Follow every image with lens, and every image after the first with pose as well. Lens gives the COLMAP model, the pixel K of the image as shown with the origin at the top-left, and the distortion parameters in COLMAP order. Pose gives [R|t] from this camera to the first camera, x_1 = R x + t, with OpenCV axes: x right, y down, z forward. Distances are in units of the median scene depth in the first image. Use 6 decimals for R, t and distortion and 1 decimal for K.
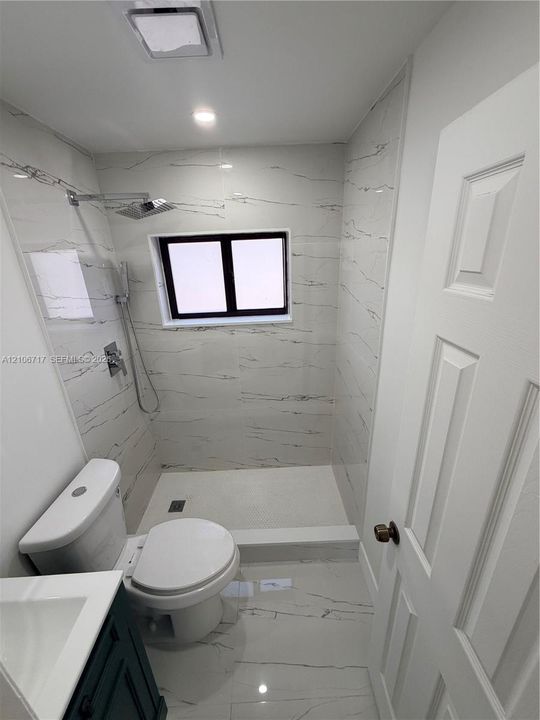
lens RADIAL K [[291.9, 0, 270.0], [0, 291.9, 360.0], [0, 0, 1]] dist [-0.003310, -0.000221]
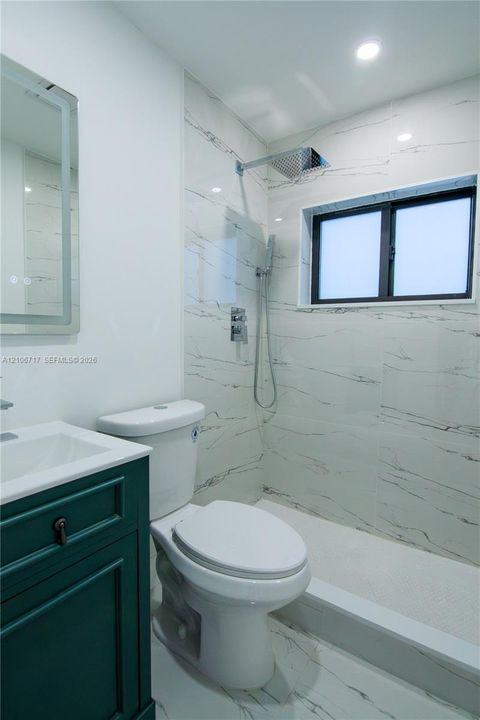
lens RADIAL K [[360.3, 0, 238.6], [0, 360.3, 358.3], [0, 0, 1]] dist [-0.004885, -0.011050]
pose [[0.808377, 0.095139, -0.580927, 0.130165], [-0.251036, 0.948335, -0.194014, 0.284708], [0.532455, 0.302669, 0.790495, 0.102101]]
